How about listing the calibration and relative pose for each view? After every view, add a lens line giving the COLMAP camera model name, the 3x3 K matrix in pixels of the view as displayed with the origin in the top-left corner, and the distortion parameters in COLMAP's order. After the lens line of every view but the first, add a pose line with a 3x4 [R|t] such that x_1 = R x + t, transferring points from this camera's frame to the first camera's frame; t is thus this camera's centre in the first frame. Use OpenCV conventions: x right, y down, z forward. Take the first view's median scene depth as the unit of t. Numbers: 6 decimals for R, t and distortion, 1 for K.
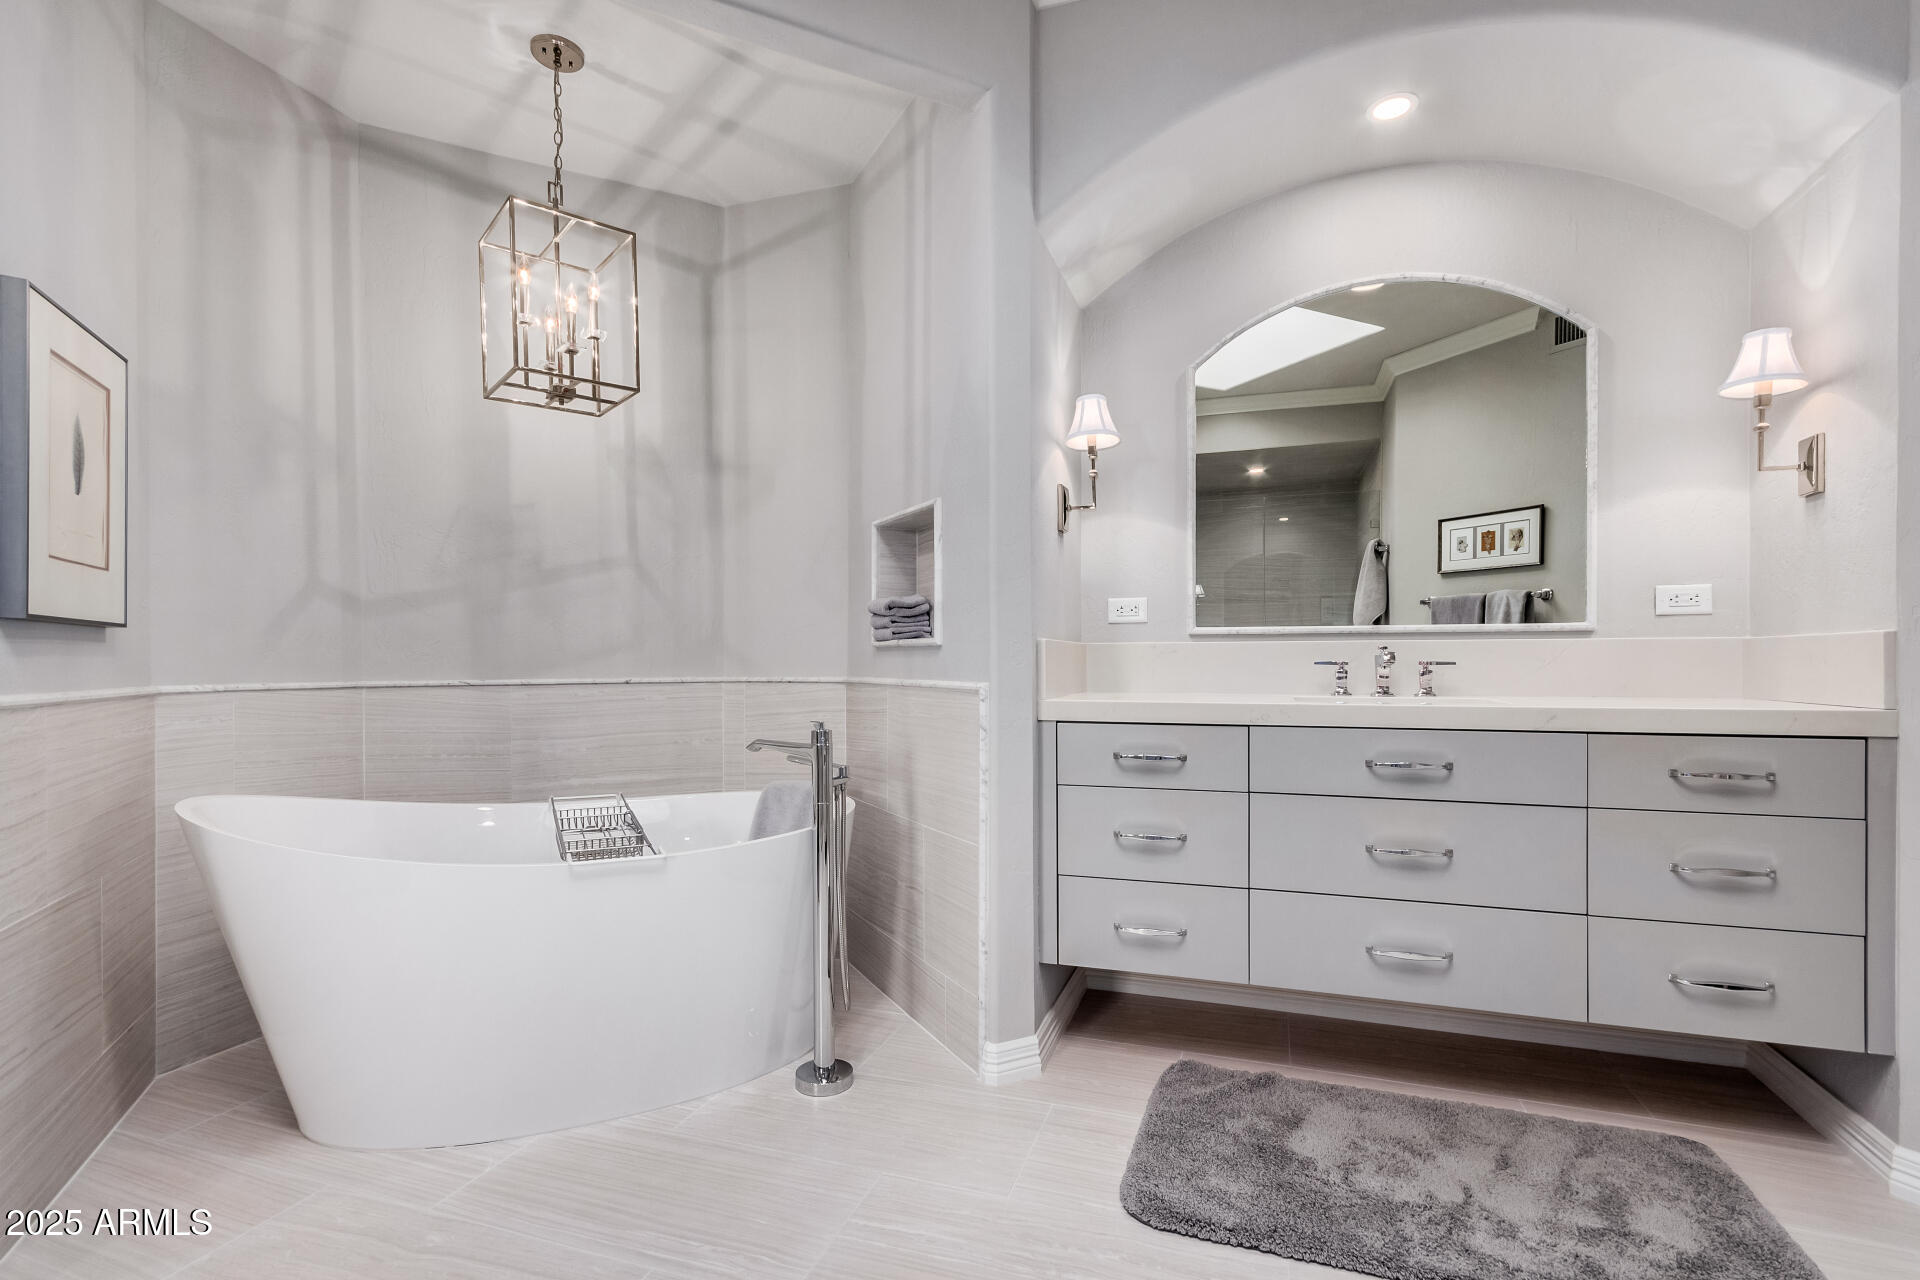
lens RADIAL K [[894.7, 0, 957.4], [0, 894.7, 643.9], [0, 0, 1]] dist [-0.003426, 0.001228]
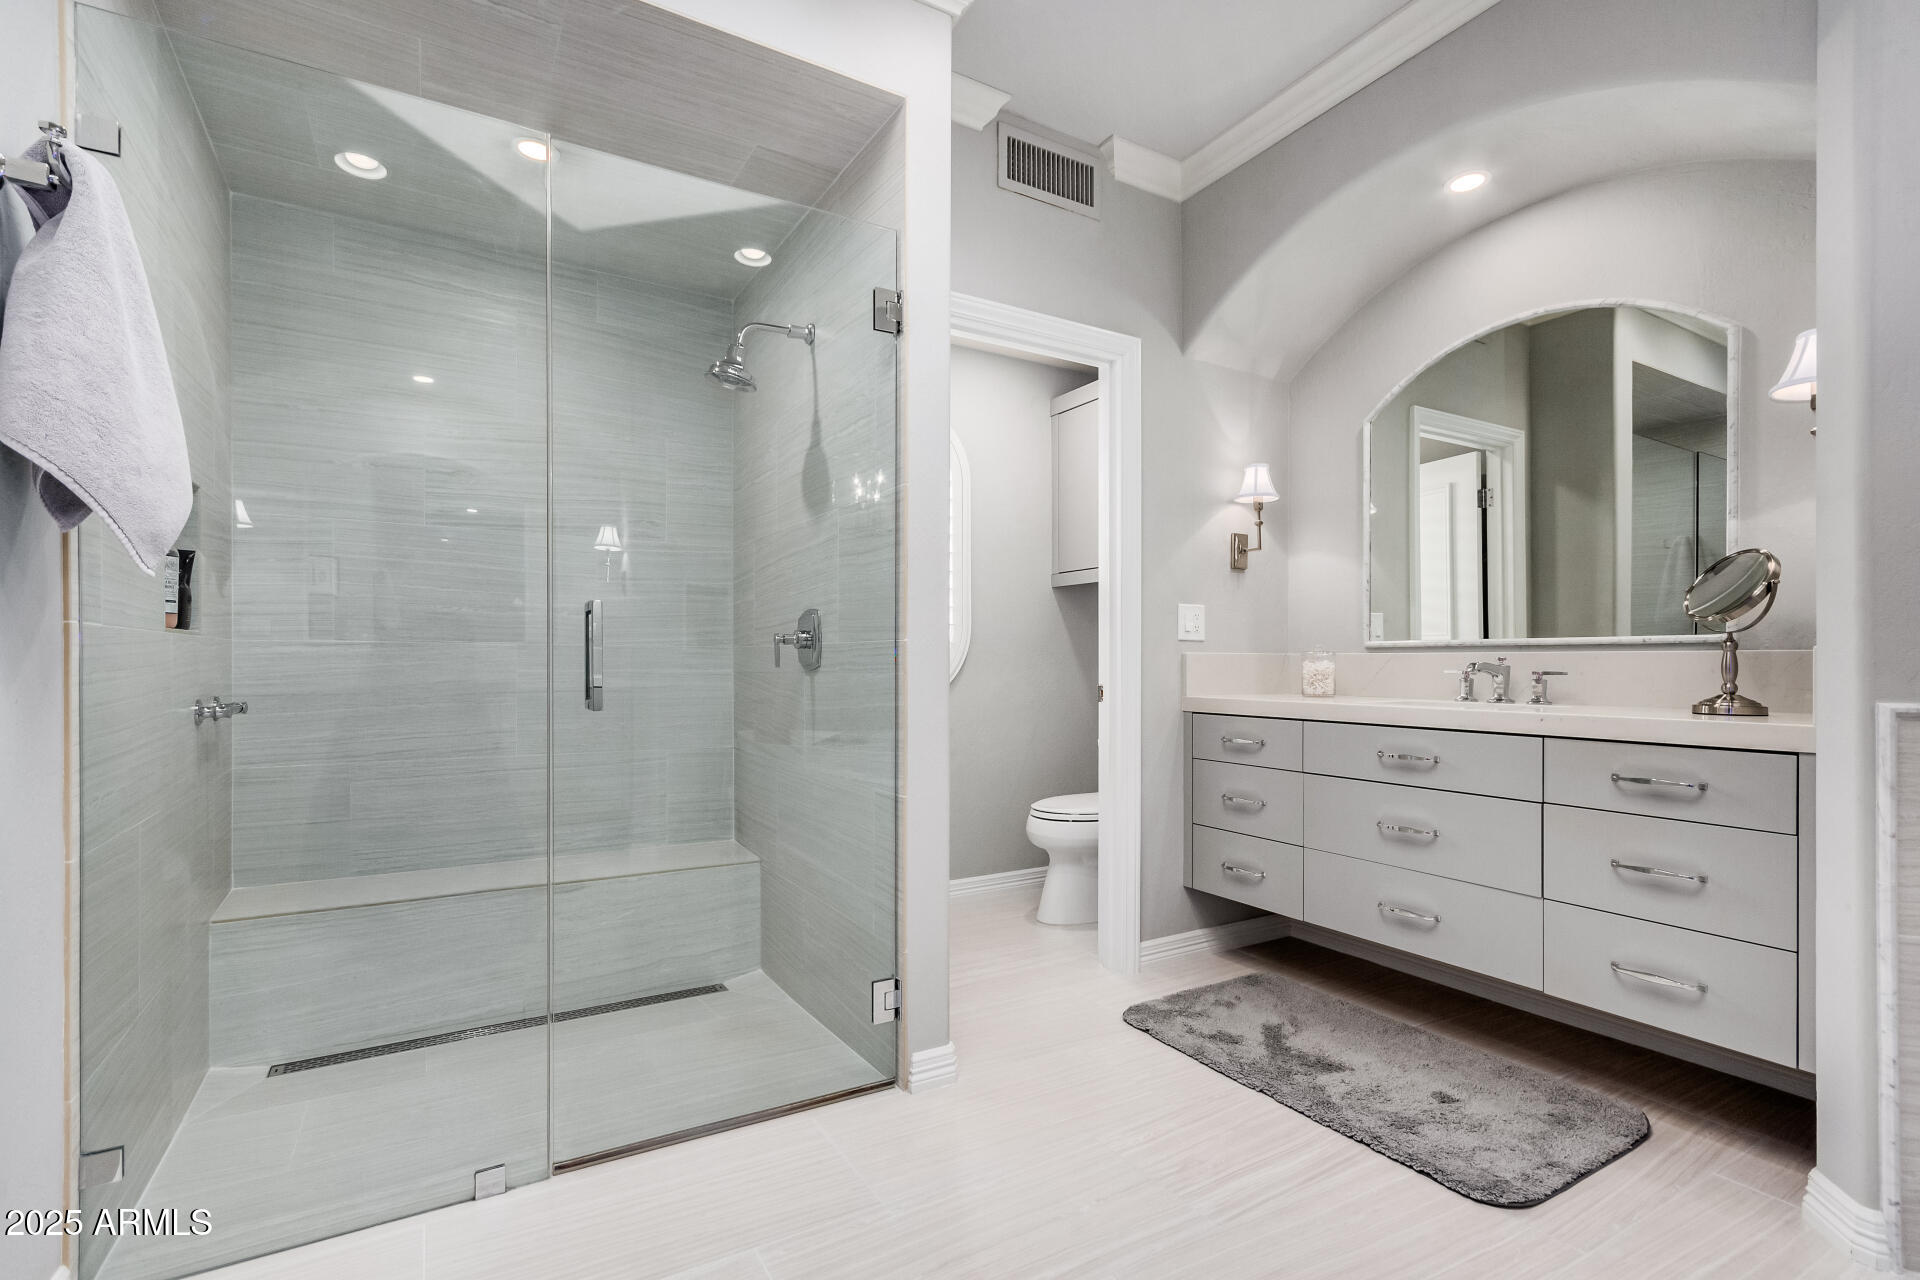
lens RADIAL K [[894.7, 0, 997.3], [0, 894.7, 658.9], [0, 0, 1]] dist [-0.003426, 0.001228]
pose [[0.774345, 0.002572, -0.632759, 0.691390], [0.002717, 0.999969, 0.007390, -0.006182], [0.632758, -0.007442, 0.774314, -0.236644]]
